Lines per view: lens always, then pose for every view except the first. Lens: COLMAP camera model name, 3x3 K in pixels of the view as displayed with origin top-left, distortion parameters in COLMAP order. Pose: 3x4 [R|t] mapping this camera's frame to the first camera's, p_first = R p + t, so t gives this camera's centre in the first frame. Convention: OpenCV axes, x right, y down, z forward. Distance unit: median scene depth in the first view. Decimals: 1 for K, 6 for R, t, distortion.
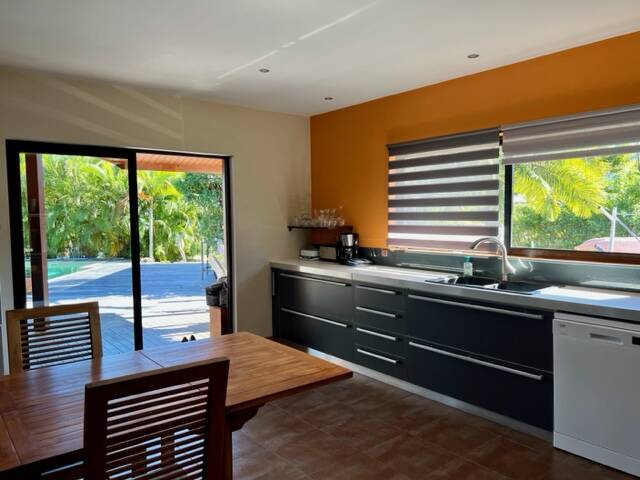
lens RADIAL K [[483.3, 0, 321.4], [0, 483.3, 243.0], [0, 0, 1]] dist [0.034726, -0.001649]
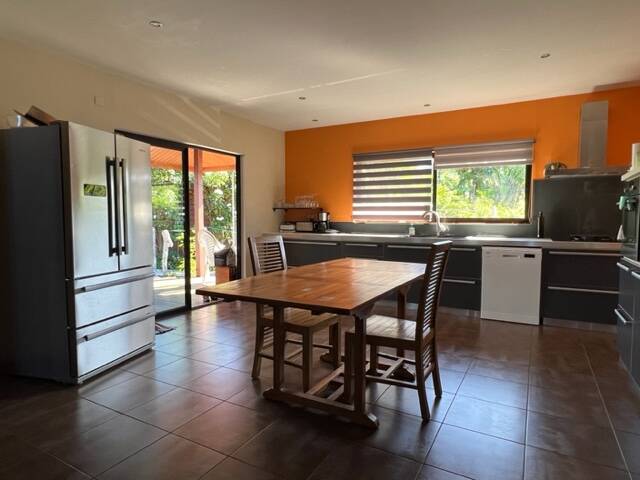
lens RADIAL K [[384.4, 0, 319.2], [0, 384.4, 238.3], [0, 0, 1]] dist [-0.003758, 0.000127]
pose [[0.935038, -0.010101, 0.354403, -0.406130], [0.010849, 0.999941, -0.000123, 0.065042], [-0.354381, 0.003960, 0.935093, -0.107188]]
